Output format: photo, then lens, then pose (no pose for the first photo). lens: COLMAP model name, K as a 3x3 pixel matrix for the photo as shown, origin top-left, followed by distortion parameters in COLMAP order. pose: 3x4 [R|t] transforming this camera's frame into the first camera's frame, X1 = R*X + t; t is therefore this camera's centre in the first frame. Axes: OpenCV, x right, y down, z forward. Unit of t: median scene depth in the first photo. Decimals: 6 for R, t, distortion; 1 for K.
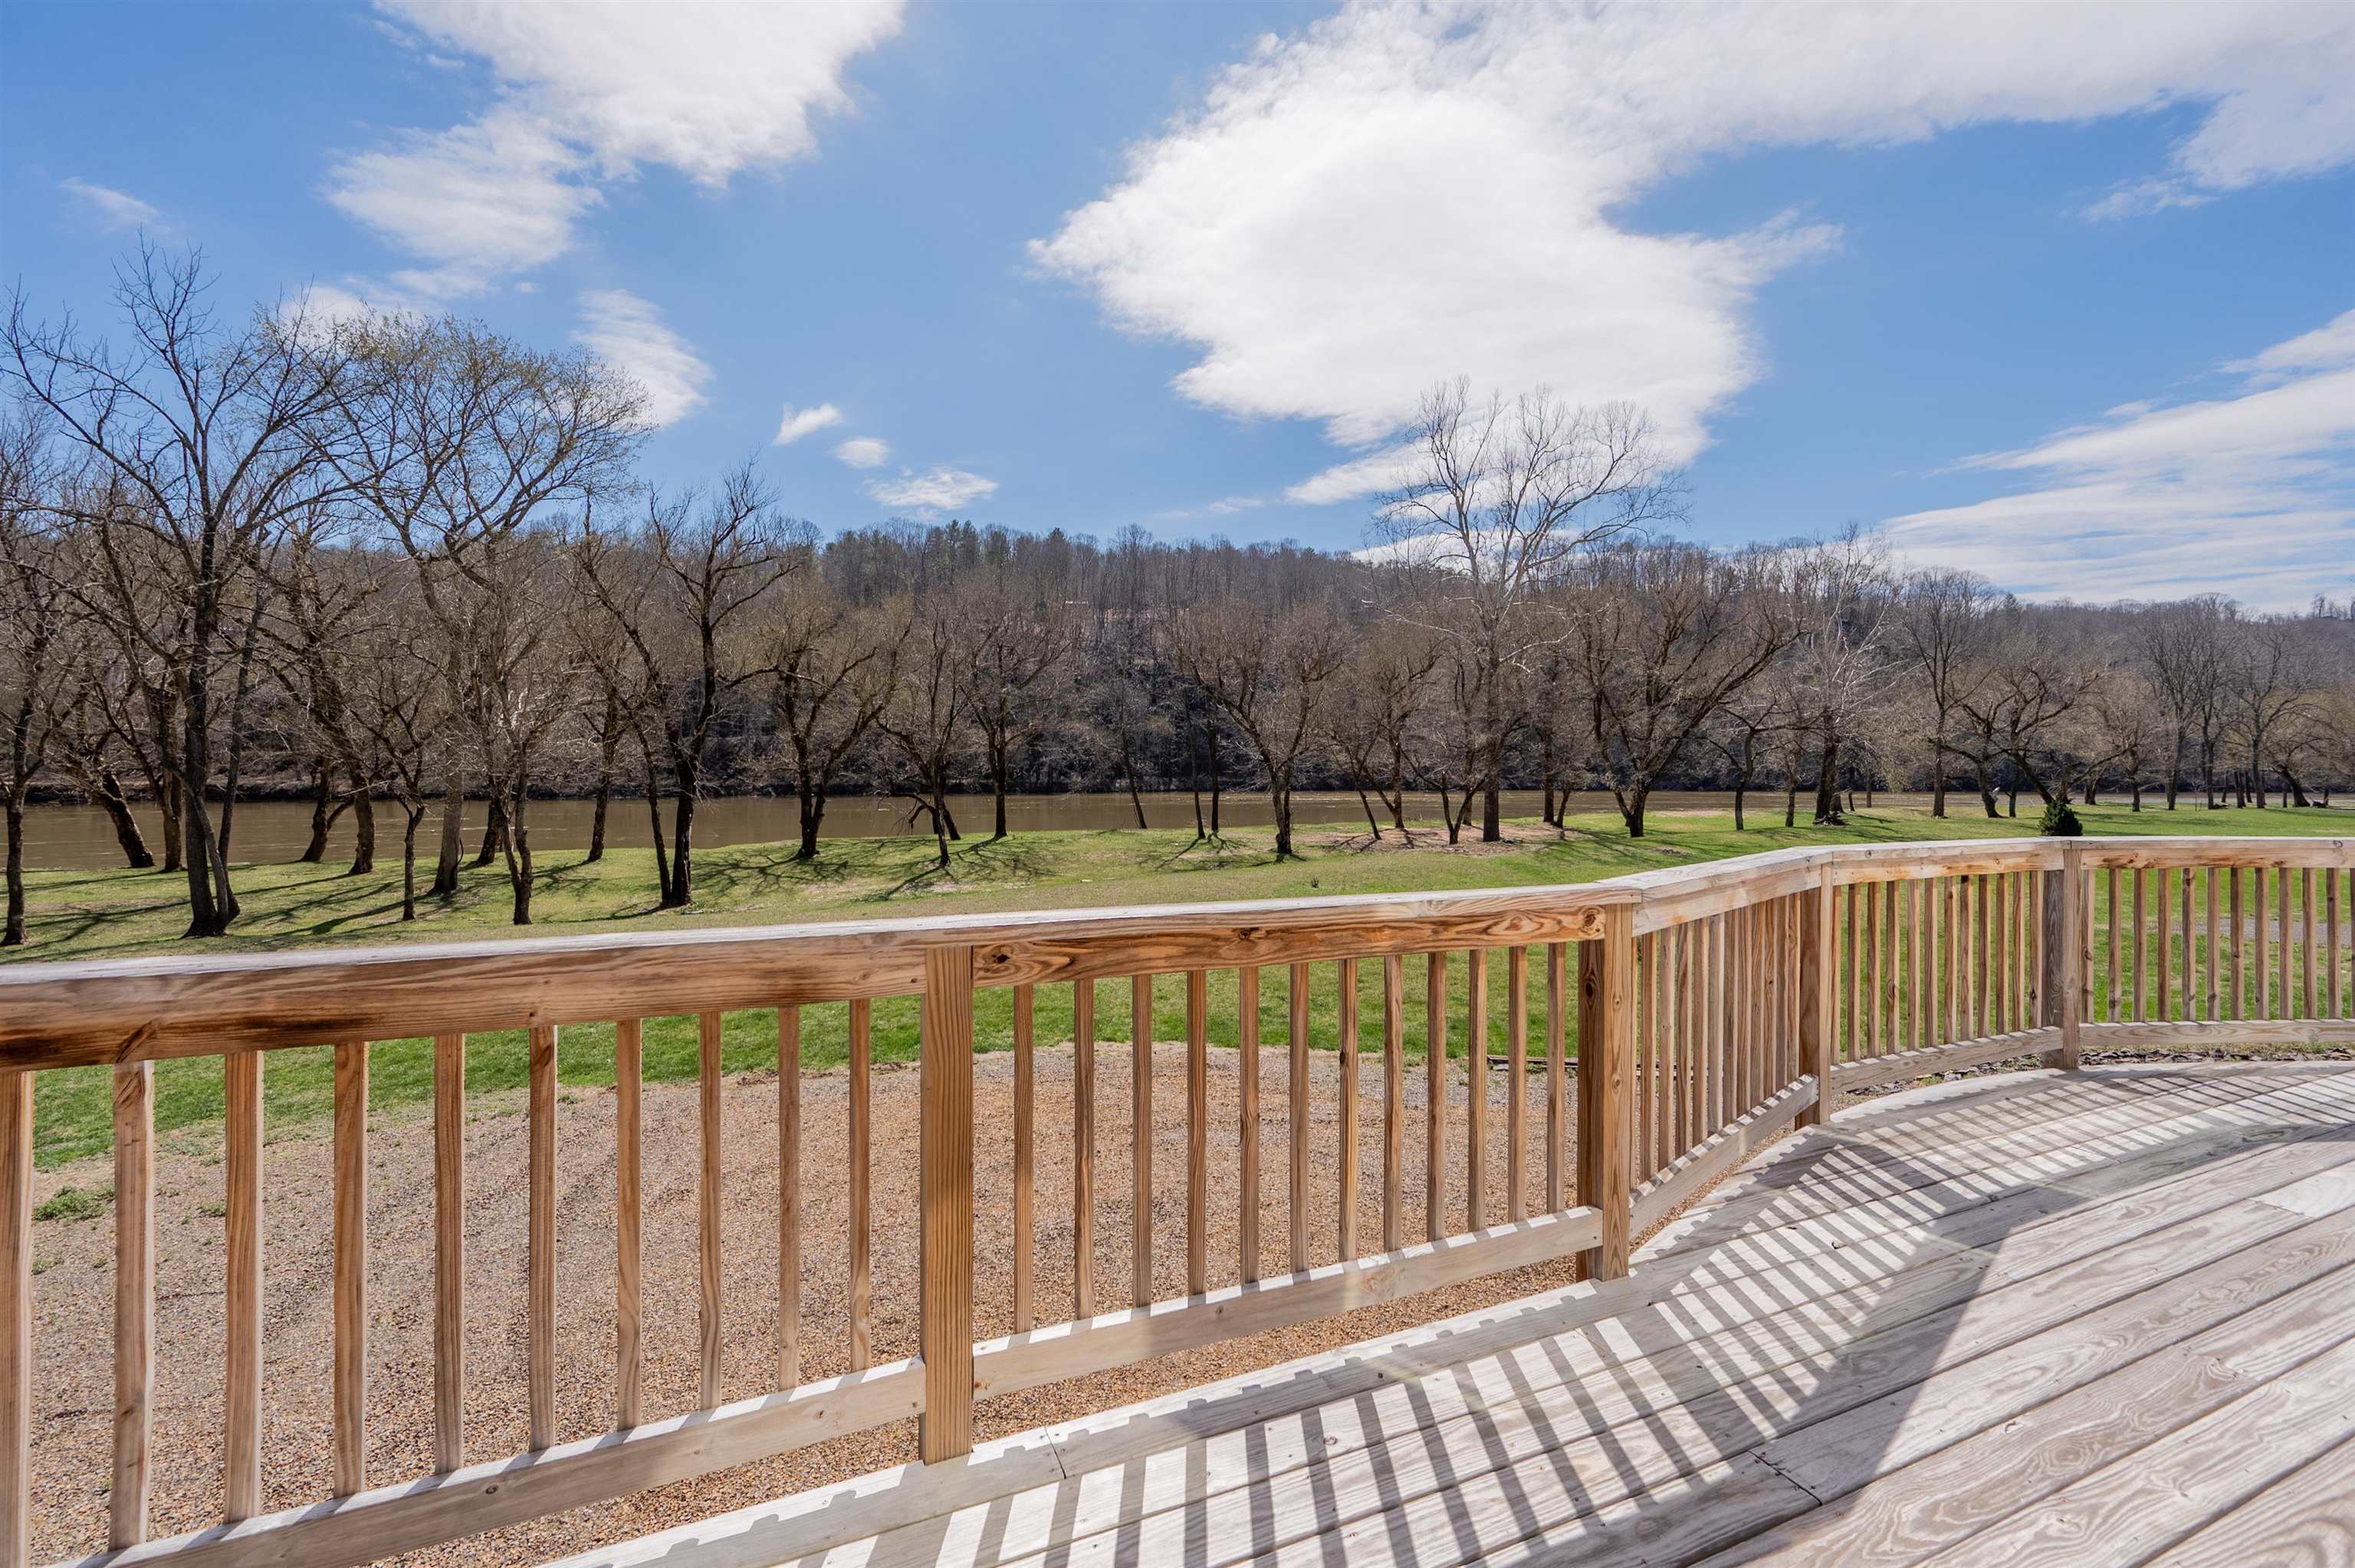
lens RADIAL K [[975.7, 0, 1177.4], [0, 975.7, 788.3], [0, 0, 1]] dist [0.000739, 0.000365]
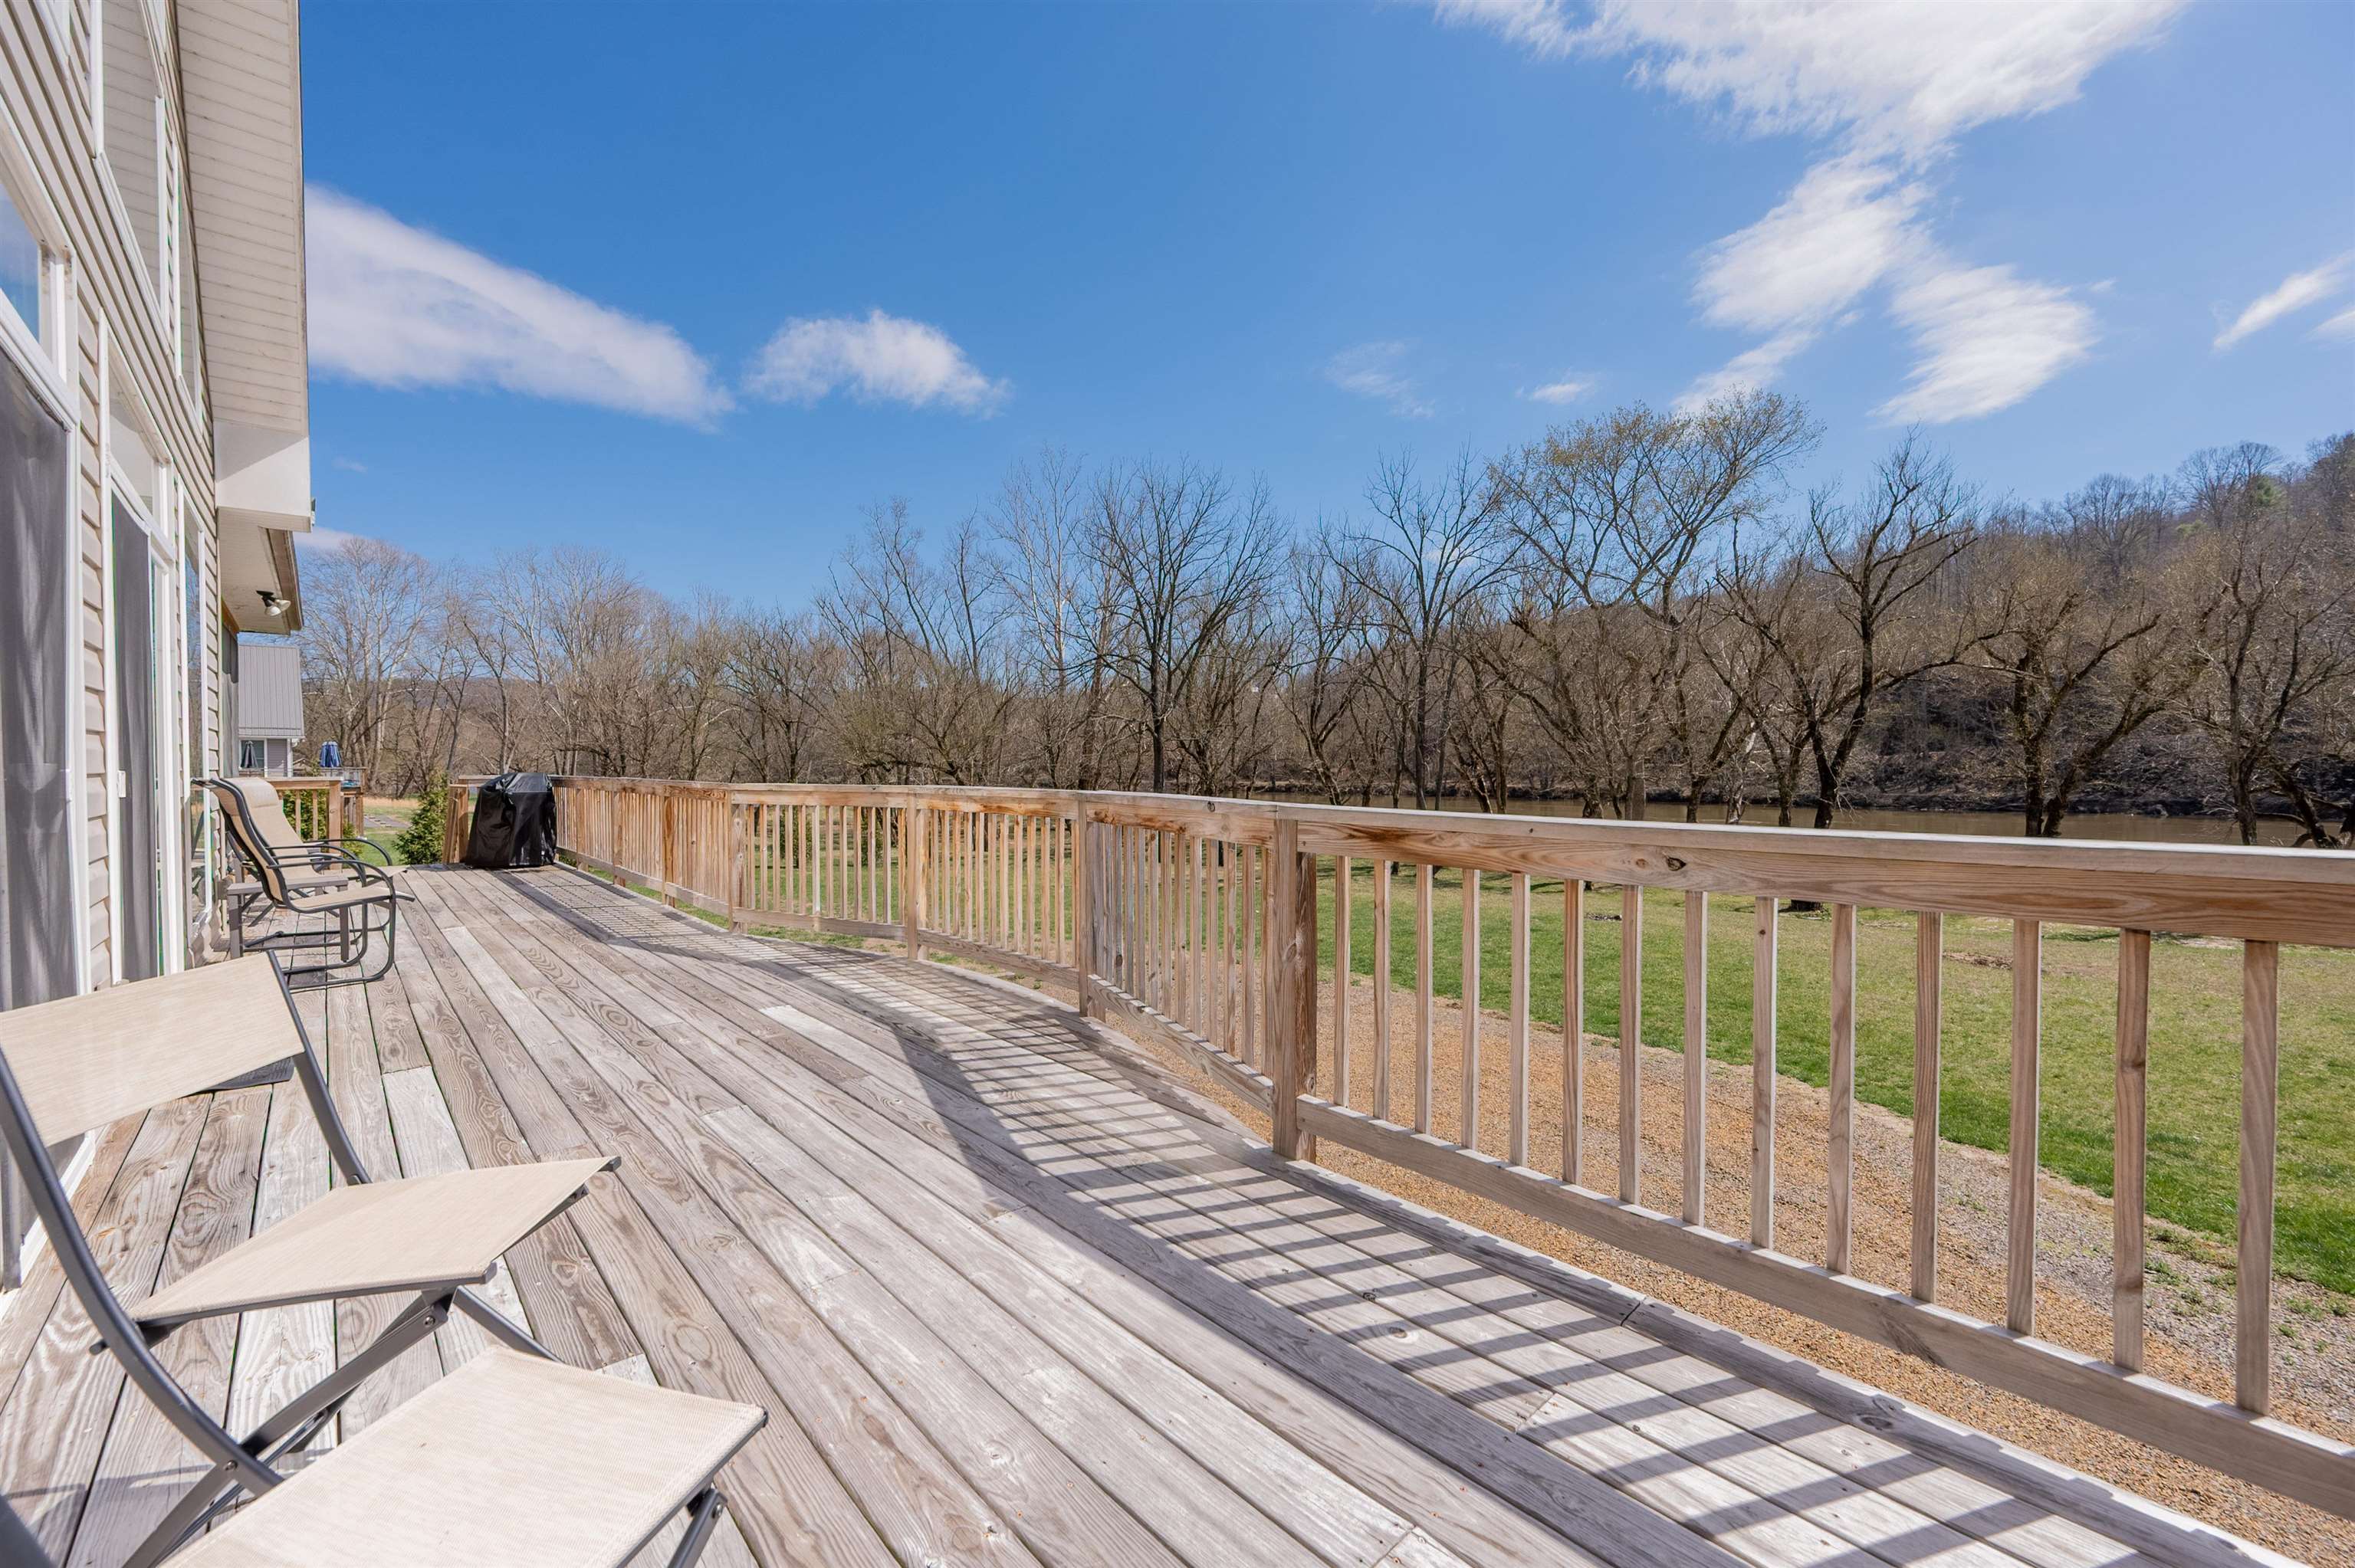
lens RADIAL K [[939.1, 0, 1171.9], [0, 939.1, 775.6], [0, 0, 1]] dist [0.001781, 0.000011]
pose [[0.322985, 0.002100, -0.946402, 0.095029], [-0.026232, 0.999633, -0.006734, 0.002721], [0.946041, 0.027001, 0.322921, 0.035781]]
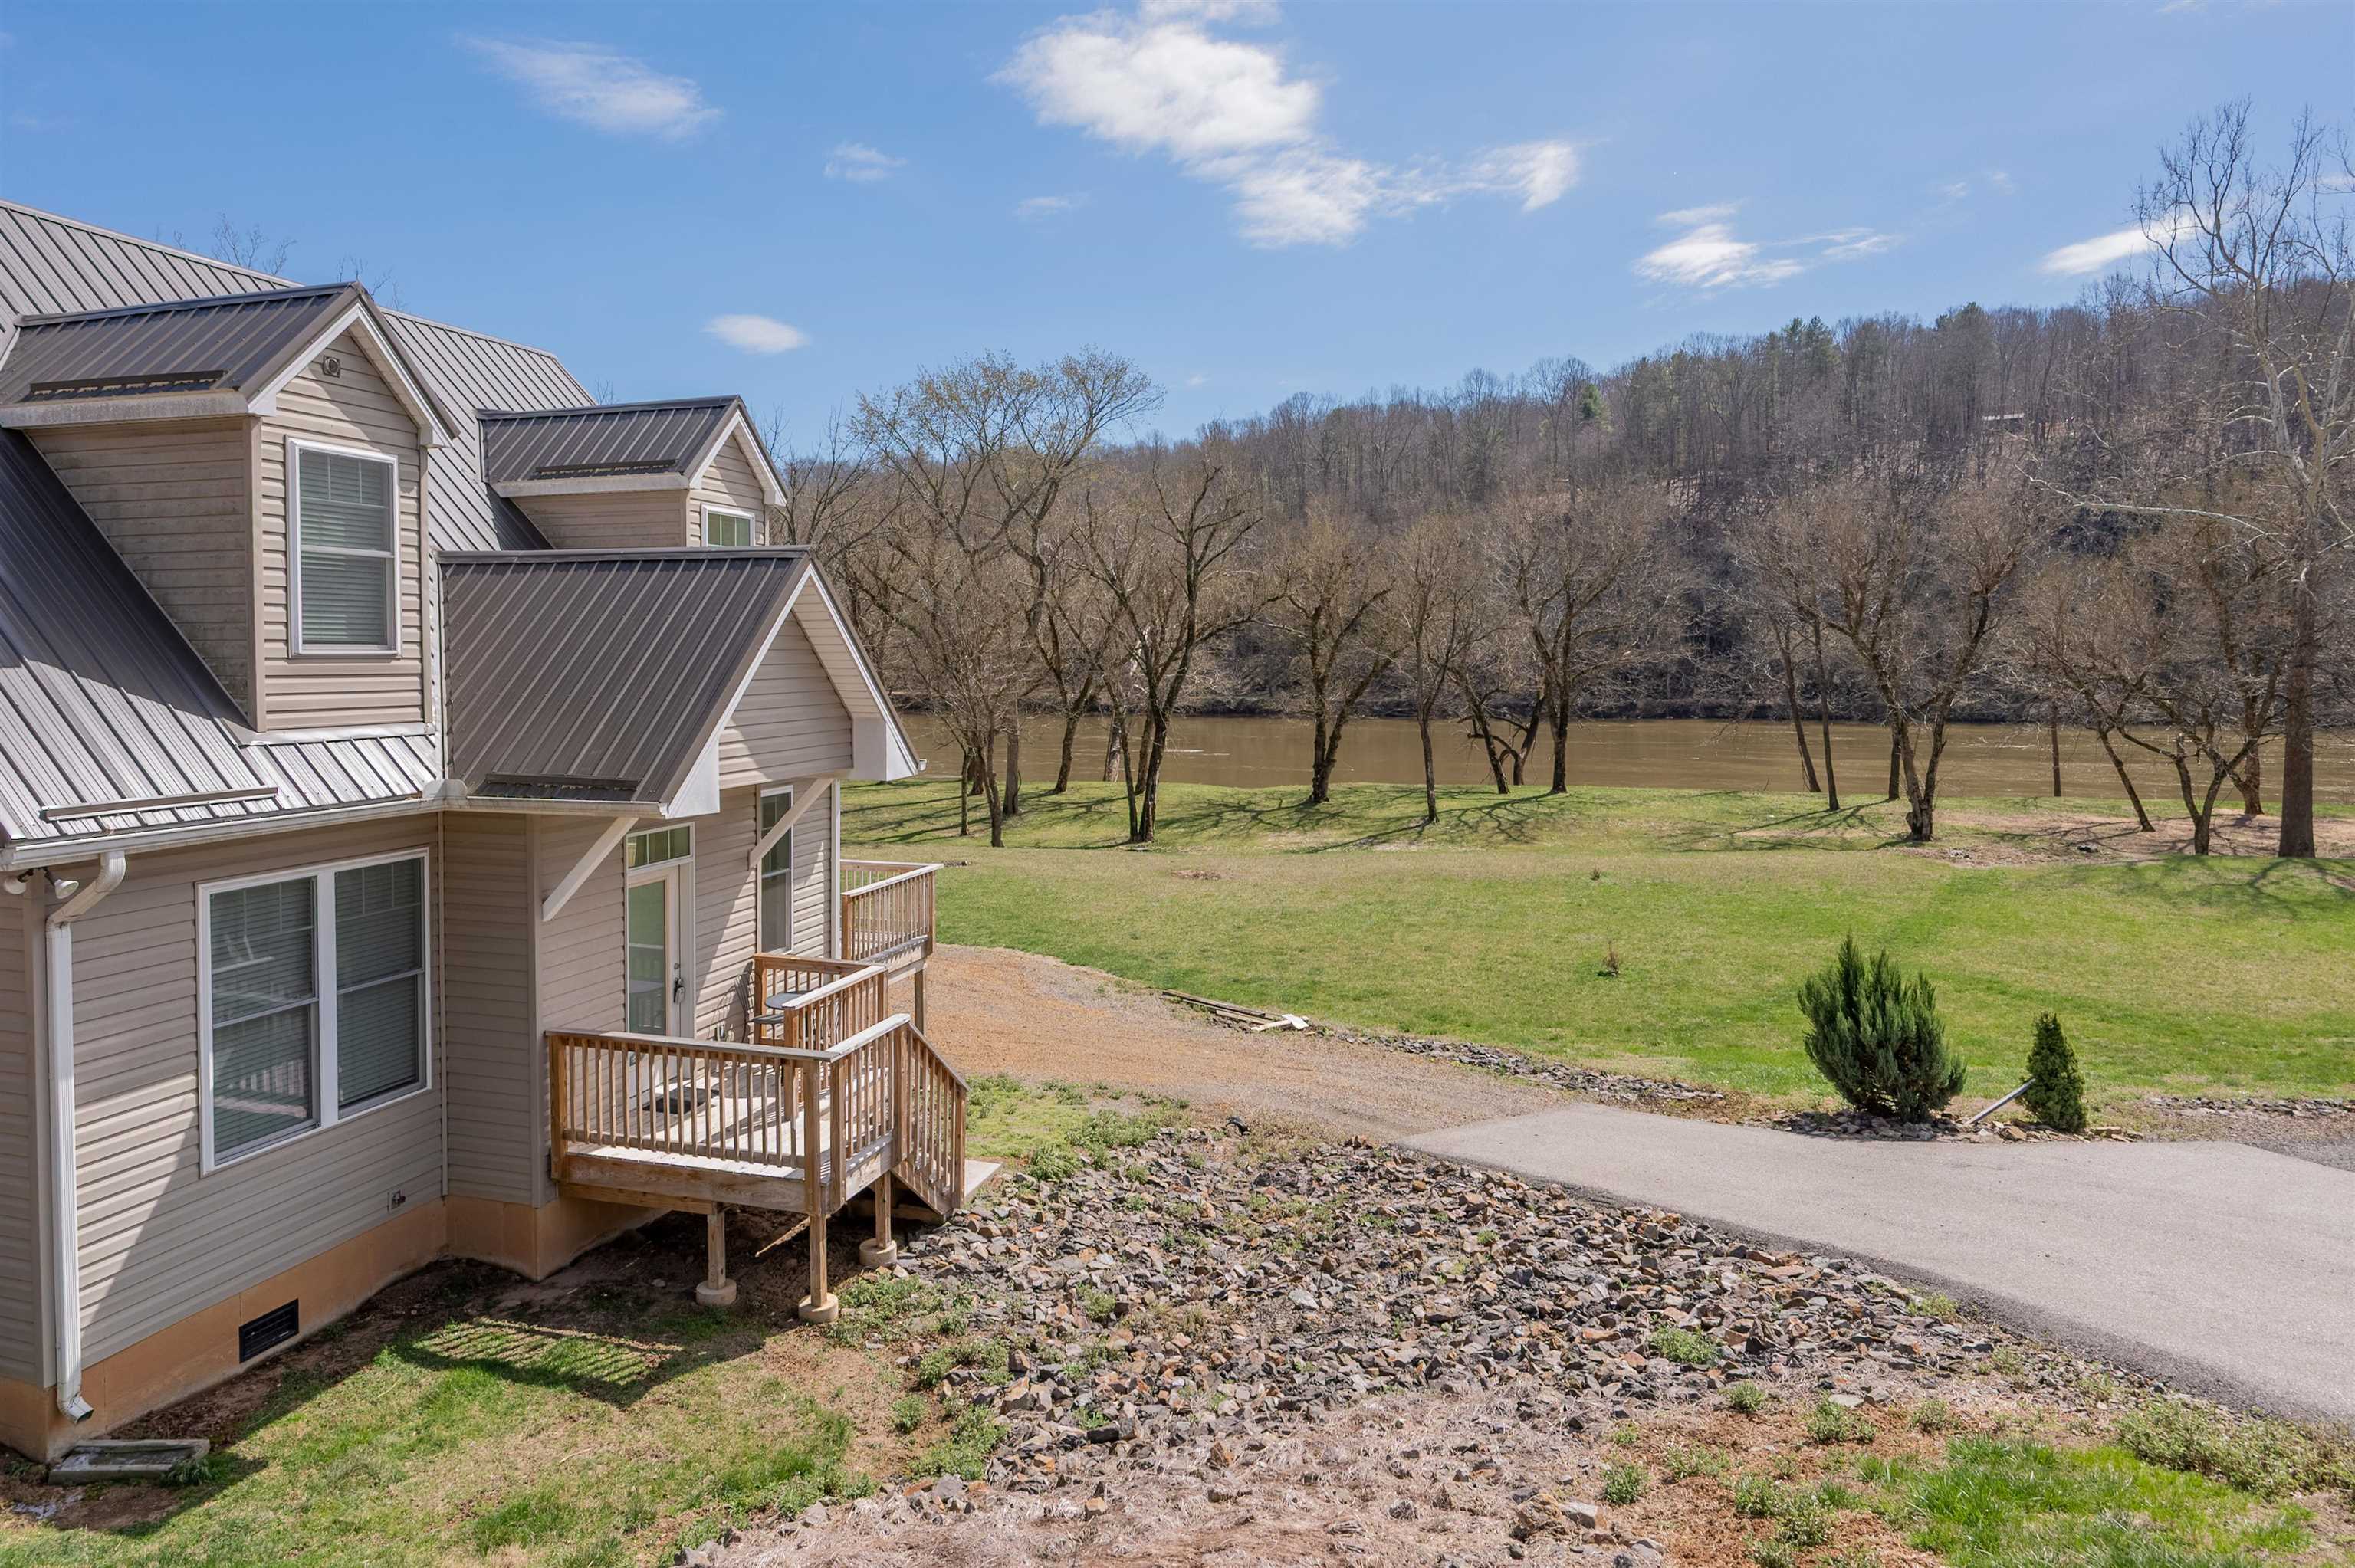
lens RADIAL K [[1386.1, 0, 1177.3], [0, 1386.1, 694.6], [0, 0, 1]] dist [-0.002359, 0.000558]
pose [[0.761827, 0.013483, -0.647640, 0.275794], [-0.014380, 0.999889, 0.003901, -0.027765], [0.647621, 0.006341, 0.761936, -0.092243]]
